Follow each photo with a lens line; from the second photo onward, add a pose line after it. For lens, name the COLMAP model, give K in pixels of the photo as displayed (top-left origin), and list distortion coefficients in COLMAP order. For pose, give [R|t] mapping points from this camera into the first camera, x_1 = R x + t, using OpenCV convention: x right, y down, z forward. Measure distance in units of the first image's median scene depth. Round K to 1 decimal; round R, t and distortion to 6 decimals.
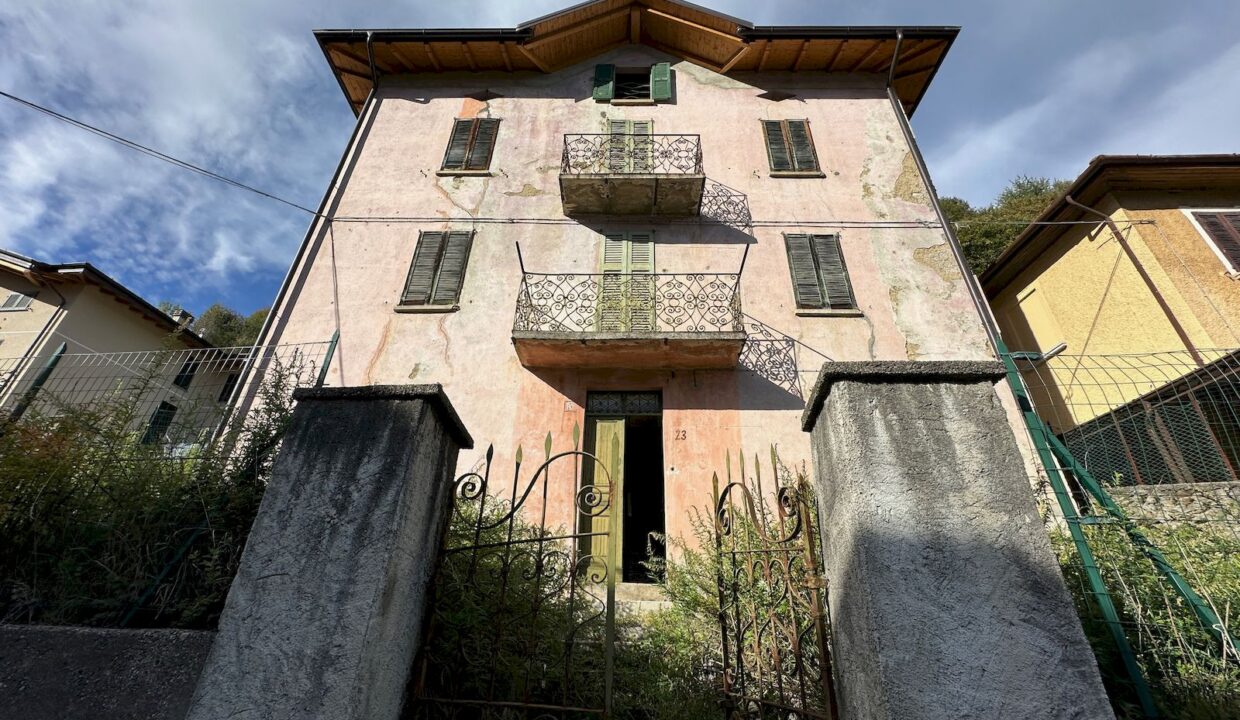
lens RADIAL K [[495.1, 0, 621.4], [0, 495.1, 358.3], [0, 0, 1]] dist [0.000126, 0.000000]
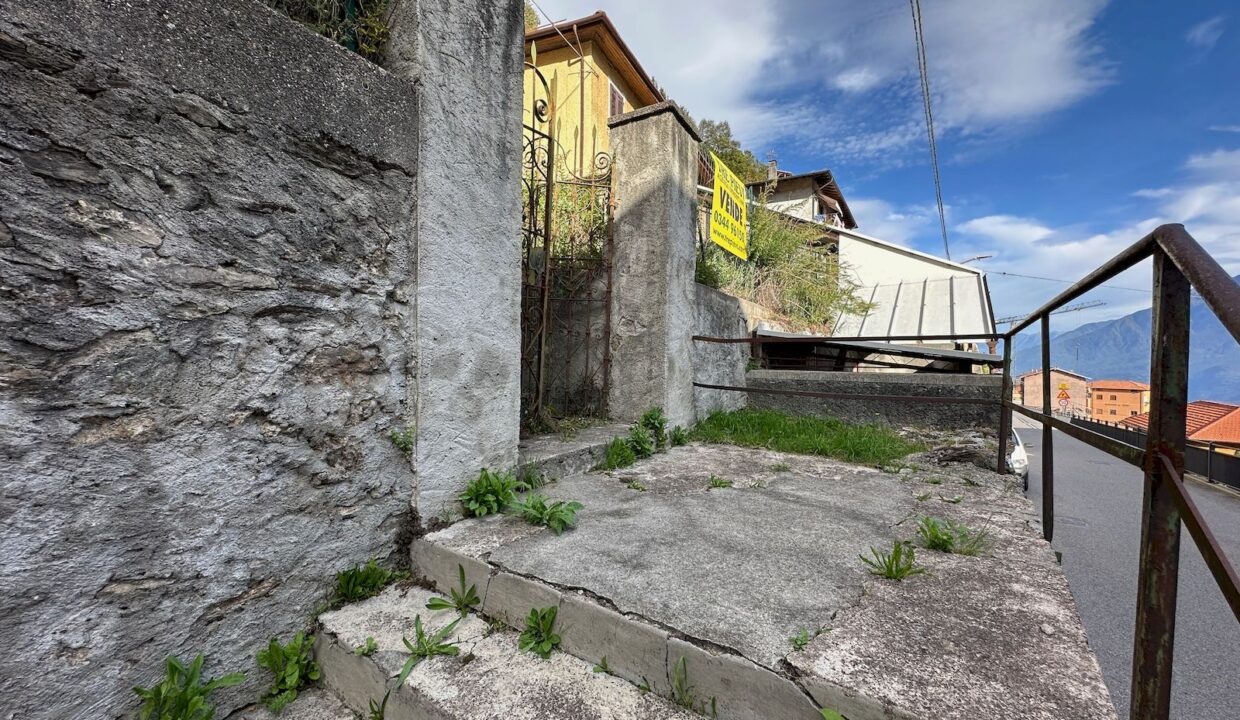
lens RADIAL K [[495.1, 0, 621.4], [0, 495.1, 358.3], [0, 0, 1]] dist [0.000126, 0.000000]
pose [[0.398793, -0.015668, 0.916907, -0.301410], [-0.452891, 0.866049, 0.211776, 0.118099], [-0.797405, -0.499714, 0.338278, 0.000167]]
